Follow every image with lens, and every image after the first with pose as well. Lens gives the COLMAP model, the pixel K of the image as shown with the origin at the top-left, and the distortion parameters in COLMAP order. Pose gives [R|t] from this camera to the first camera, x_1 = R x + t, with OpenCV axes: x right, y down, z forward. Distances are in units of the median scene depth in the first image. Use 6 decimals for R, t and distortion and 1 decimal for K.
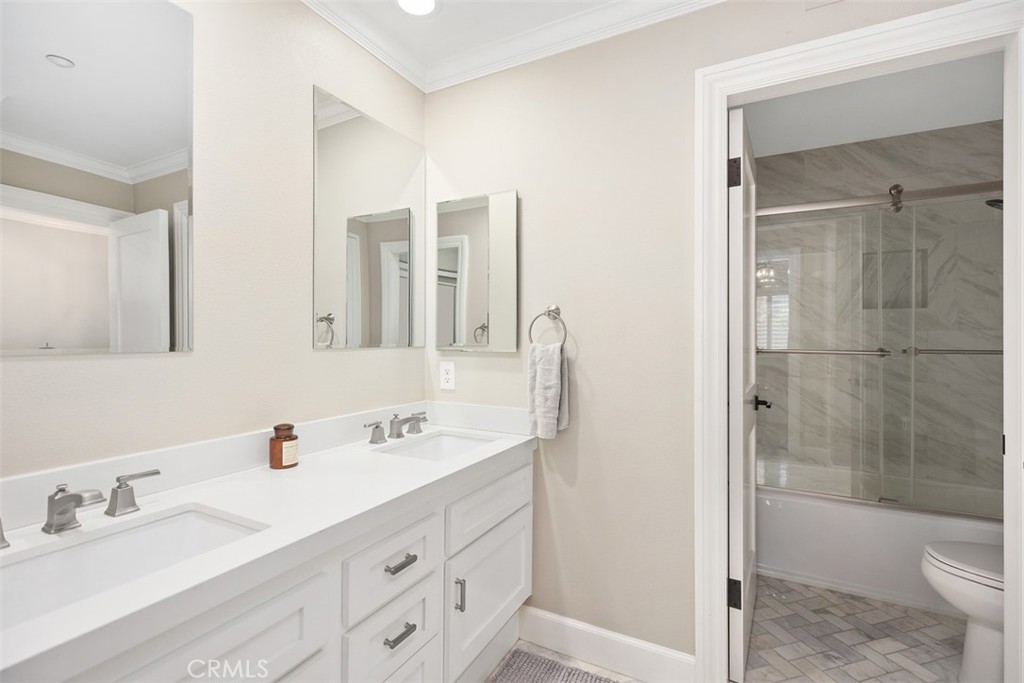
lens RADIAL K [[460.9, 0, 510.3], [0, 460.9, 337.8], [0, 0, 1]] dist [0.004097, -0.000592]
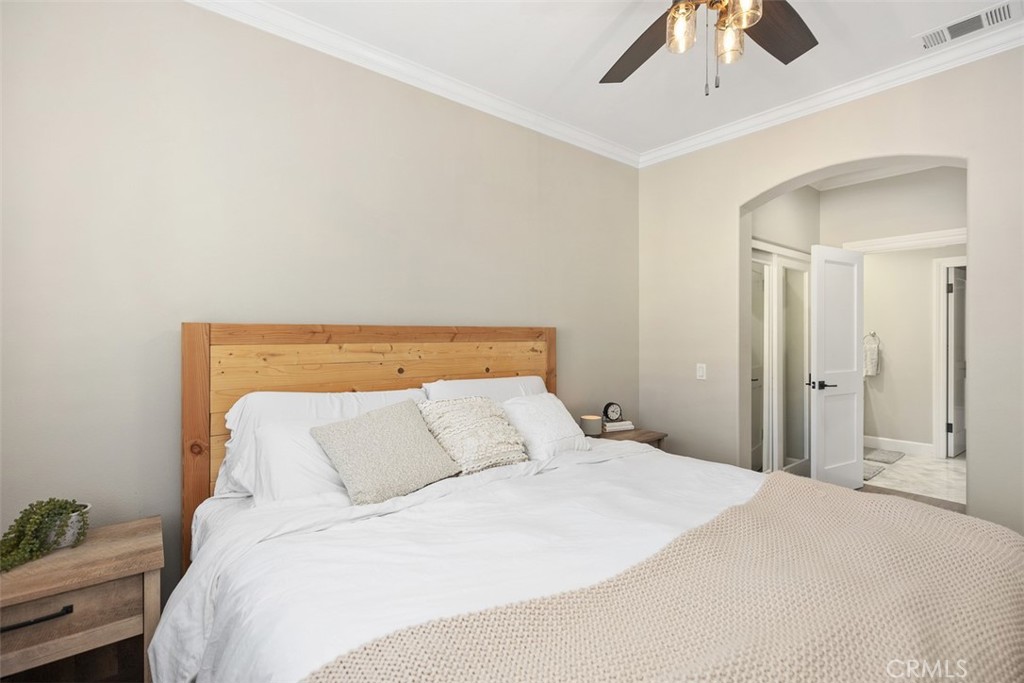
lens RADIAL K [[456.8, 0, 511.0], [0, 456.8, 333.3], [0, 0, 1]] dist [-0.001961, -0.000616]
pose [[0.918328, -0.000644, -0.395819, -0.891665], [0.000746, 1.000000, 0.000105, -0.063826], [0.395819, -0.000391, 0.918328, -2.637980]]
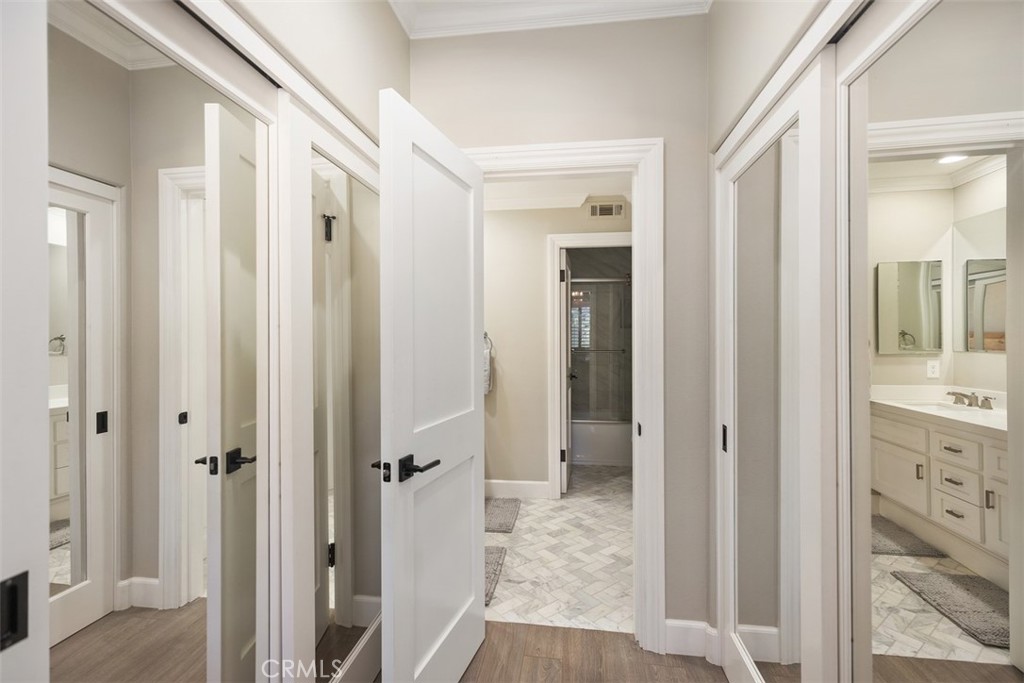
lens RADIAL K [[456.8, 0, 511.0], [0, 456.8, 333.3], [0, 0, 1]] dist [-0.001961, -0.000616]
pose [[0.936898, -0.002273, 0.349596, -0.524969], [0.003704, 0.999987, -0.003425, -0.056148], [-0.349584, 0.004504, 0.936894, -0.994438]]
